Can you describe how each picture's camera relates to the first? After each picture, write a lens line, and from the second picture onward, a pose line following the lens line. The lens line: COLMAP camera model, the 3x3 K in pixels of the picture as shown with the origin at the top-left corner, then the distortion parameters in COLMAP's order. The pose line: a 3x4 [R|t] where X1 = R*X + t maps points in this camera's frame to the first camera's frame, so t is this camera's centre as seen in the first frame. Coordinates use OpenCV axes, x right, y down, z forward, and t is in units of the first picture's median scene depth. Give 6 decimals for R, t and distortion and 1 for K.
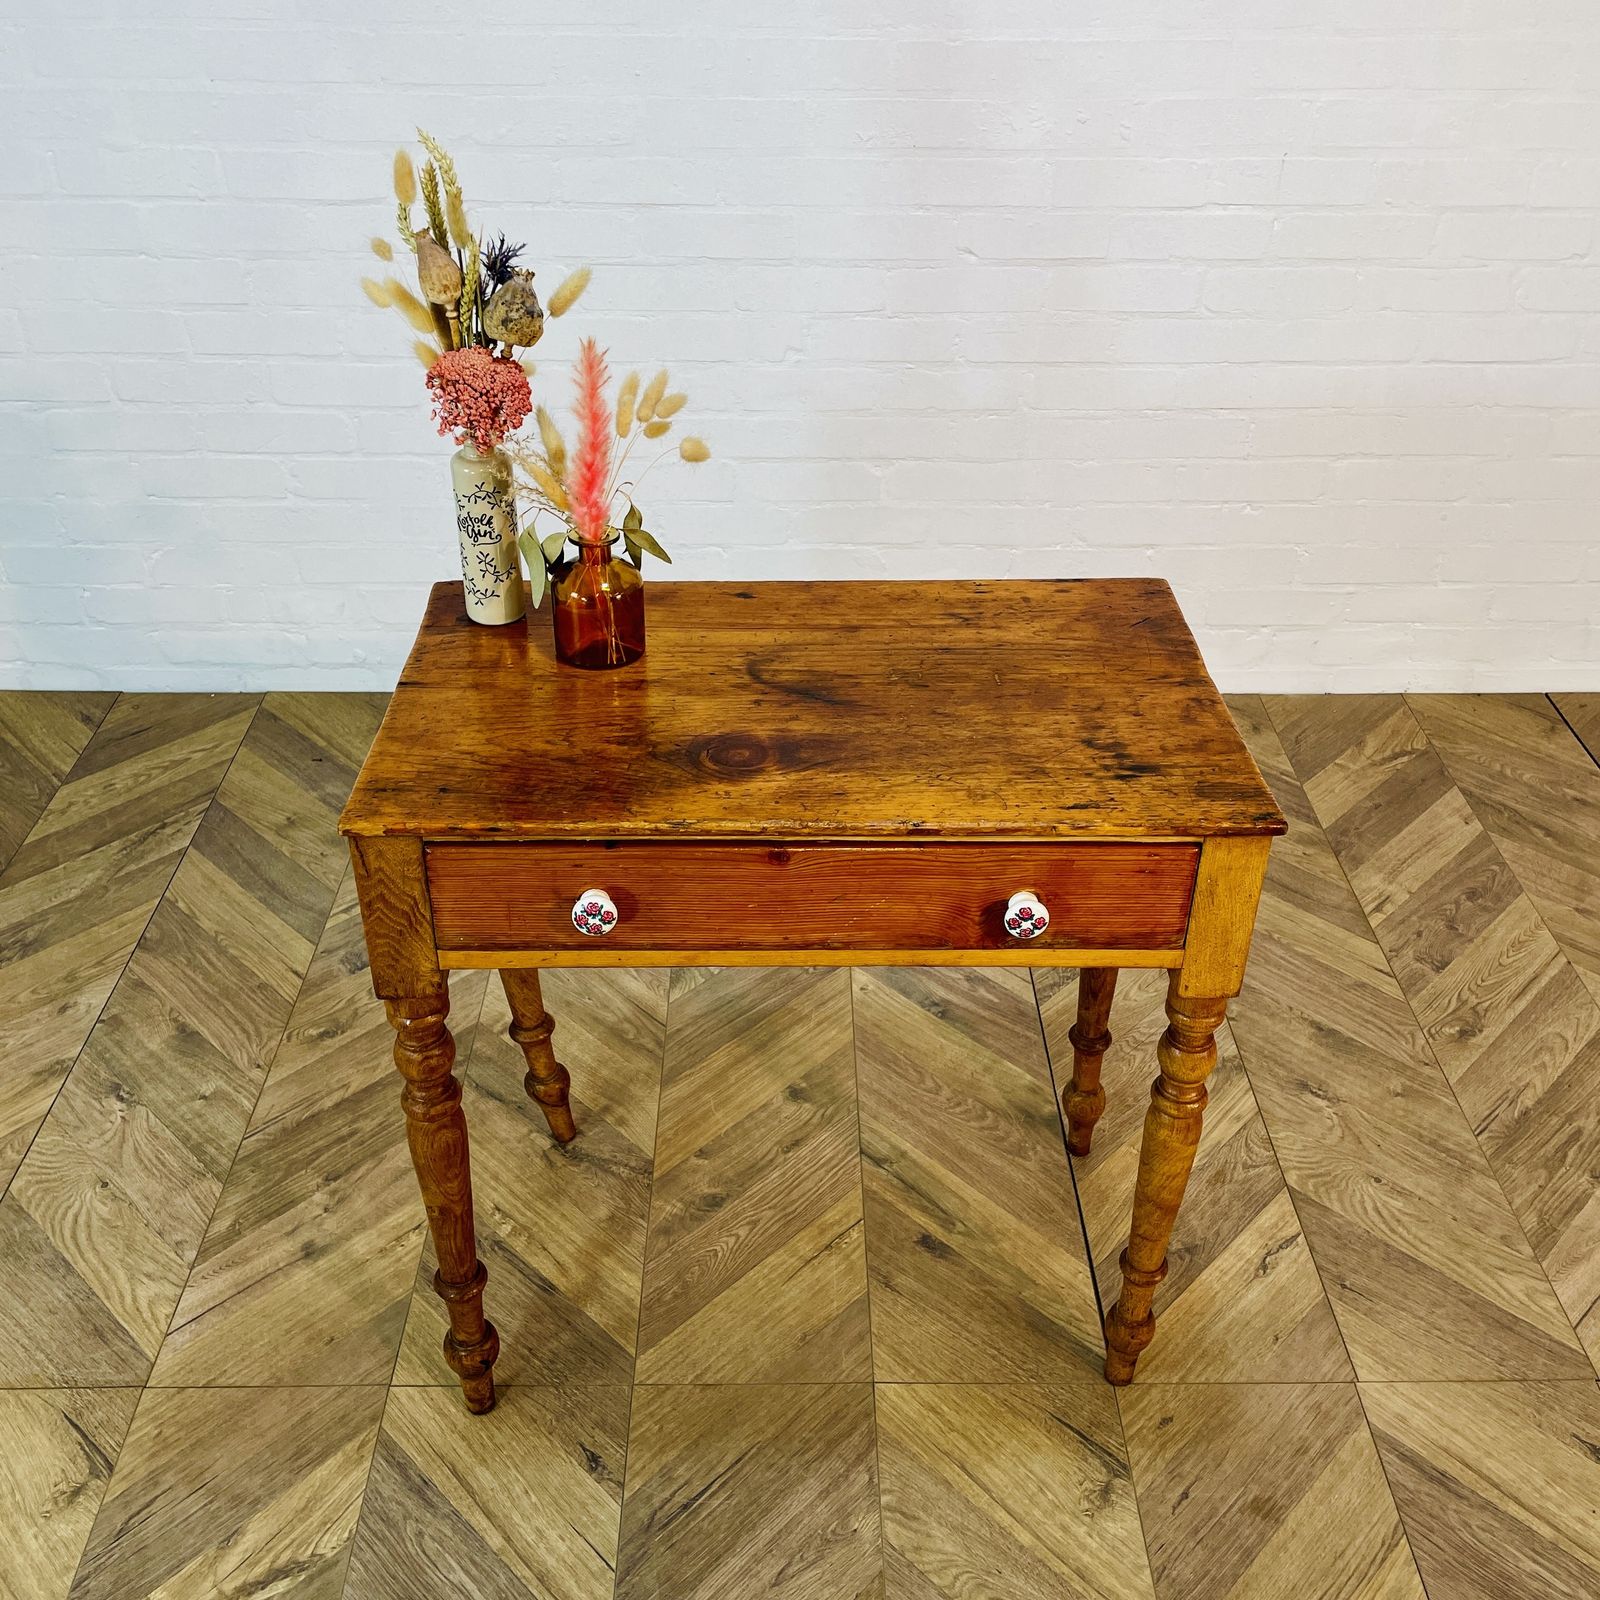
lens RADIAL K [[1615.6, 0, 805.2], [0, 1615.6, 801.0], [0, 0, 1]] dist [0.105180, -0.158052]
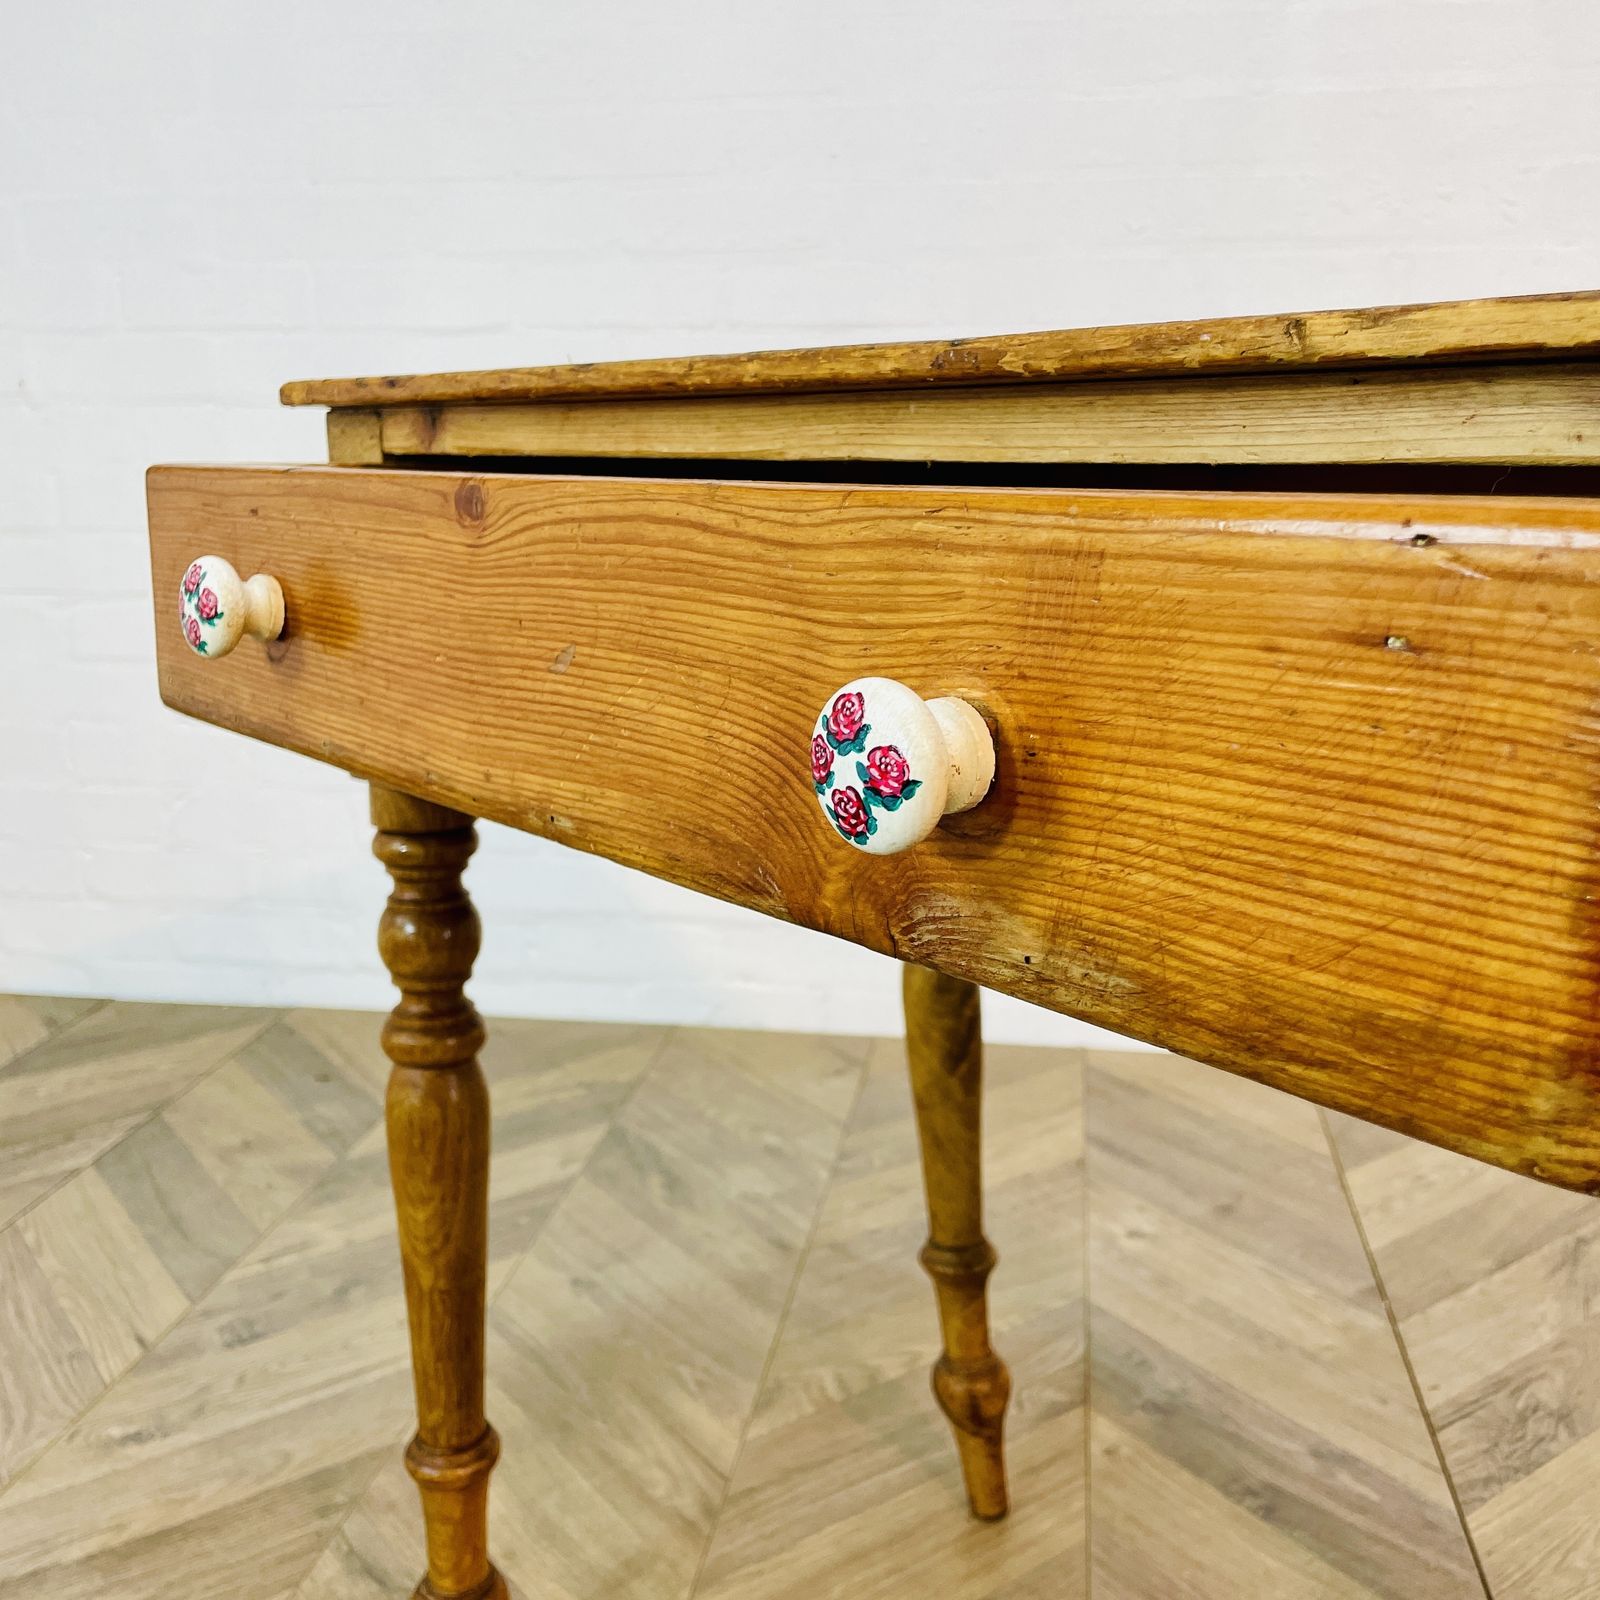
lens RADIAL K [[1623.5, 0, 825.4], [0, 1623.5, 805.3], [0, 0, 1]] dist [0.089845, -0.124128]
pose [[0.637013, 0.155897, -0.754924, 0.234841], [-0.412474, 0.896274, -0.162963, 0.089551], [0.651214, 0.415197, 0.635242, 0.616399]]
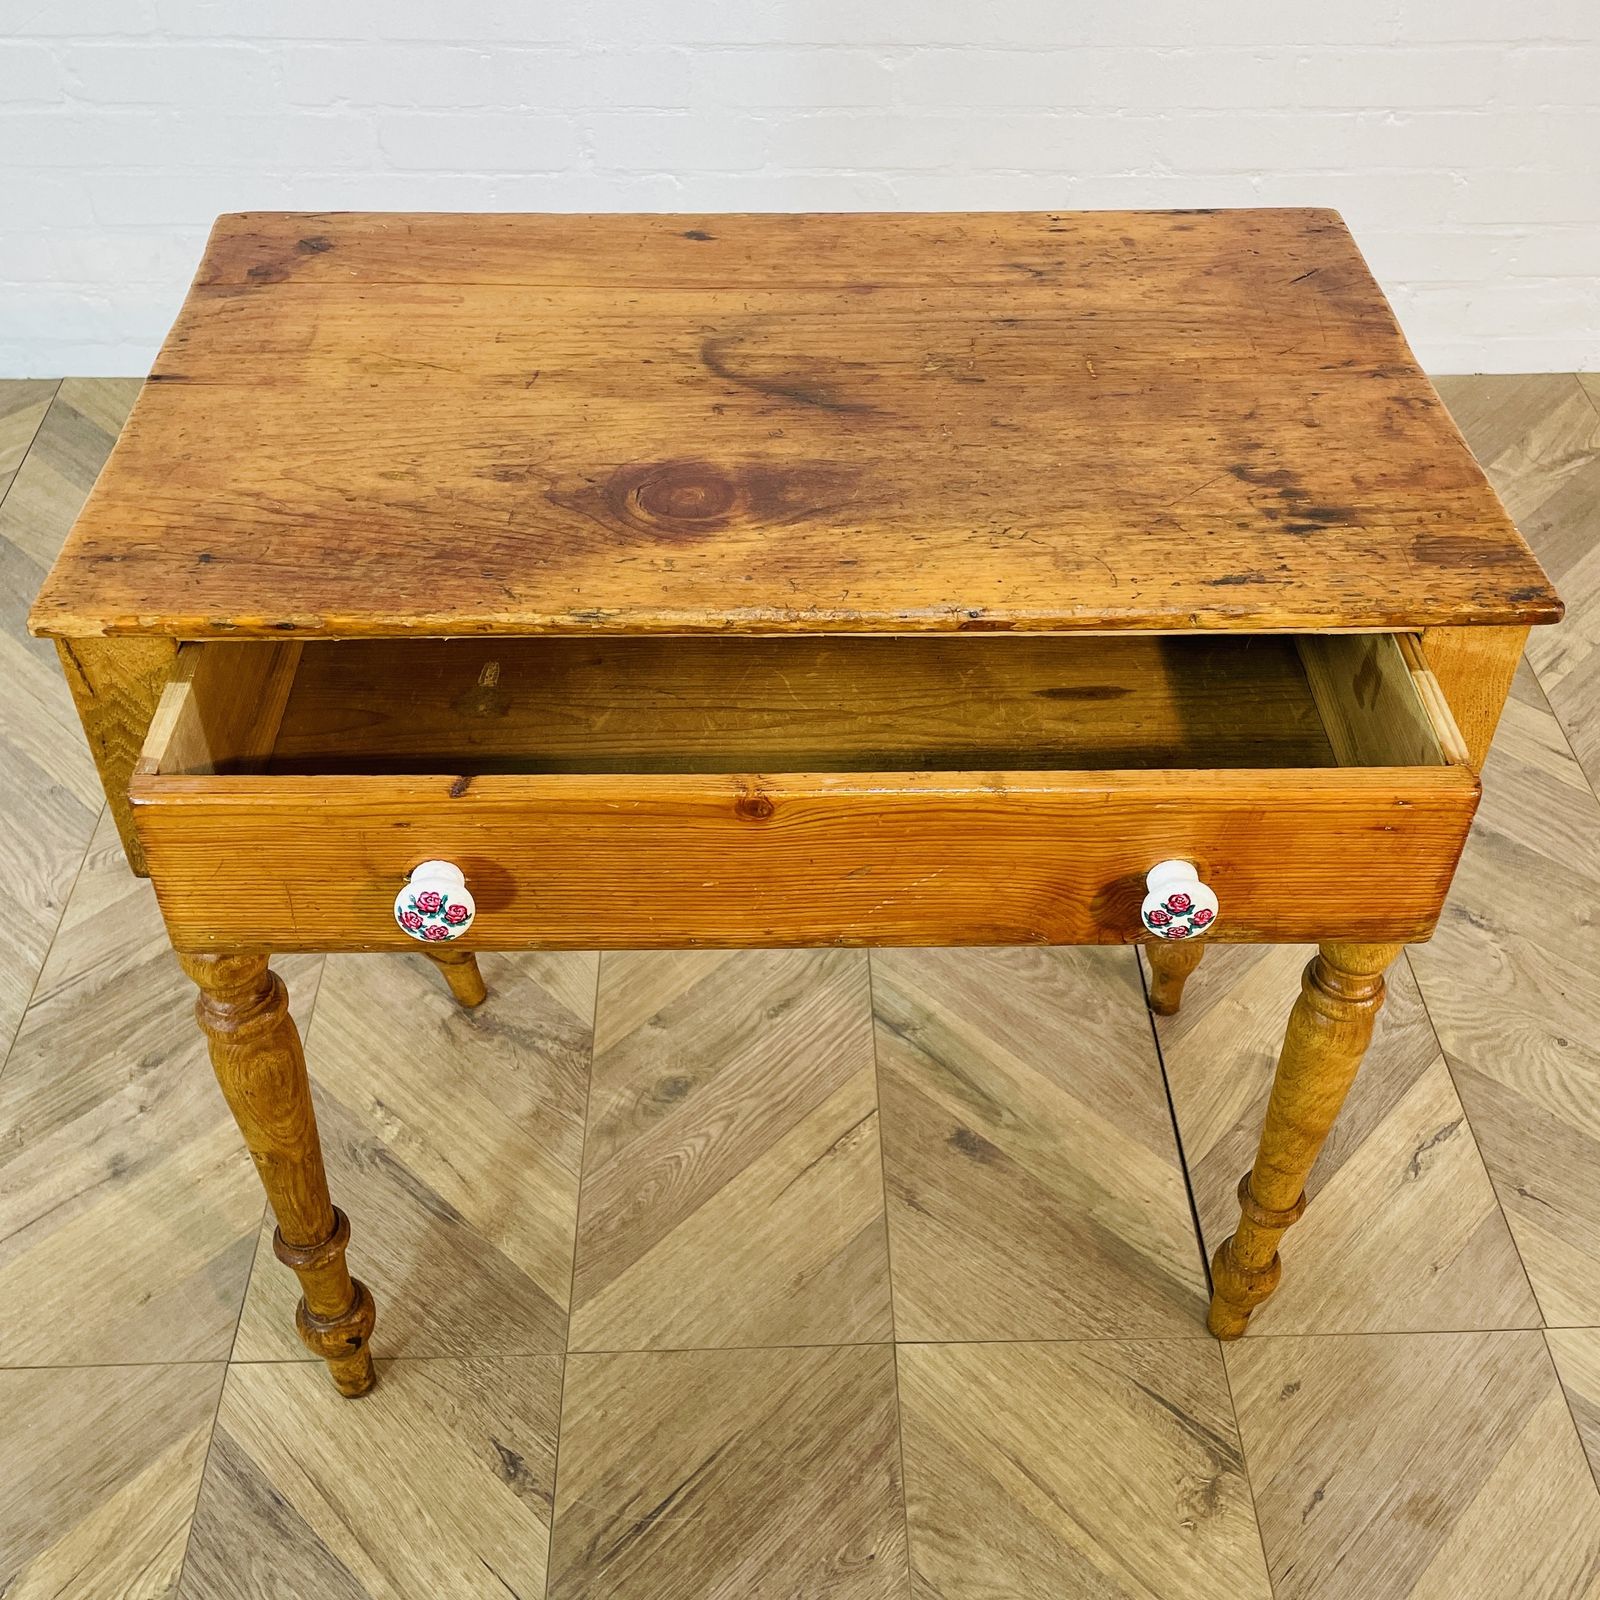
lens RADIAL K [[1832.0, 0, 846.0], [0, 1832.0, 765.3], [0, 0, 1]] dist [0.101306, -0.150643]
pose [[0.999556, -0.010301, 0.027965, -0.000591], [0.006115, 0.989294, 0.145809, -0.021949], [-0.029168, -0.145574, 0.988917, 0.209312]]
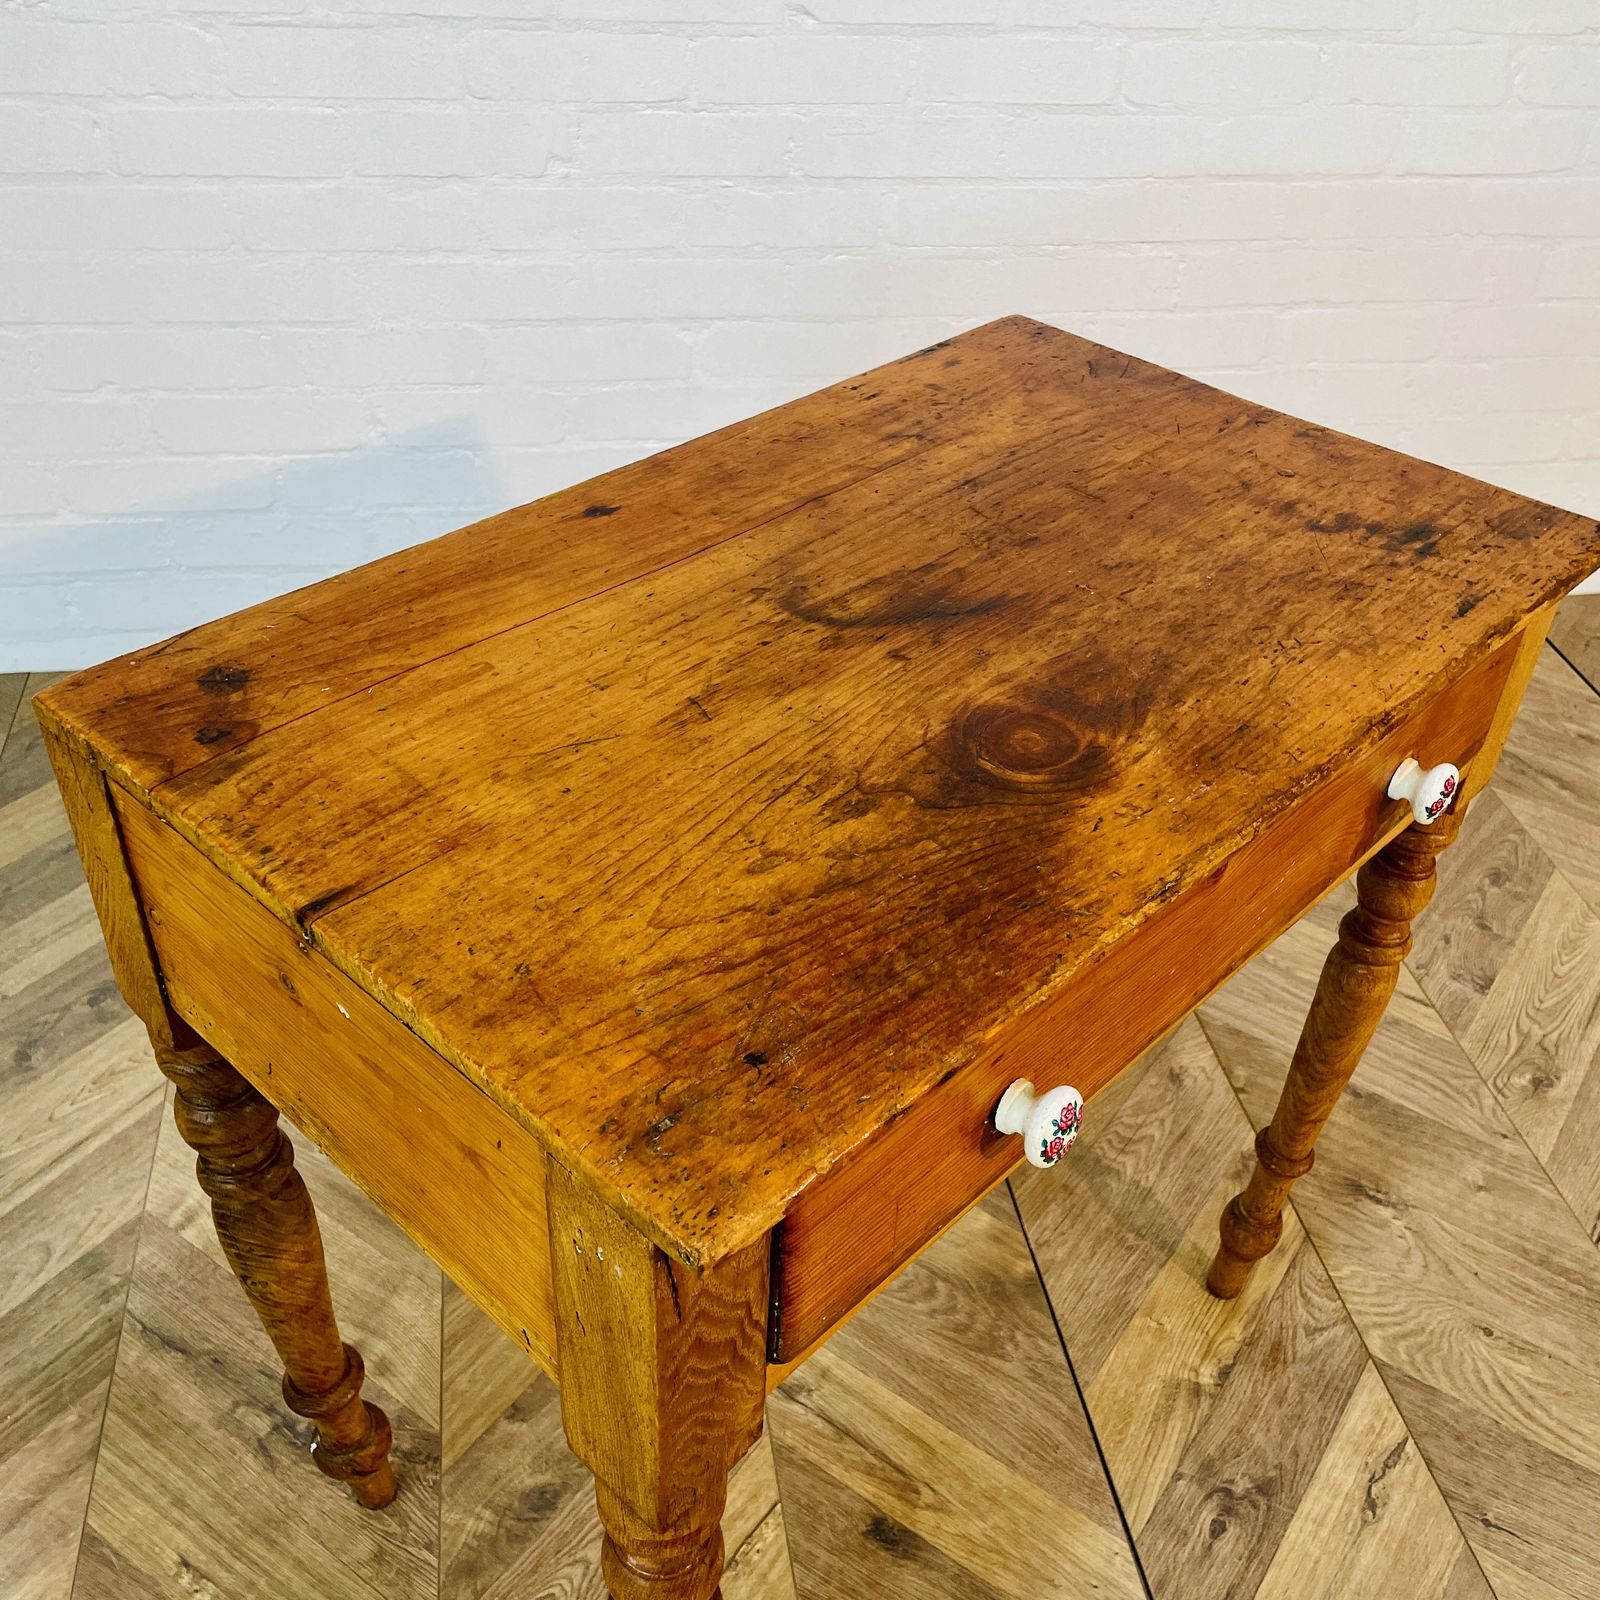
lens RADIAL K [[1623.5, 0, 825.4], [0, 1623.5, 805.3], [0, 0, 1]] dist [0.089845, -0.124128]
pose [[0.699169, -0.412256, 0.584130, -0.322479], [0.350584, 0.909735, 0.222427, -0.119612], [-0.623100, 0.049272, 0.780589, 0.459978]]
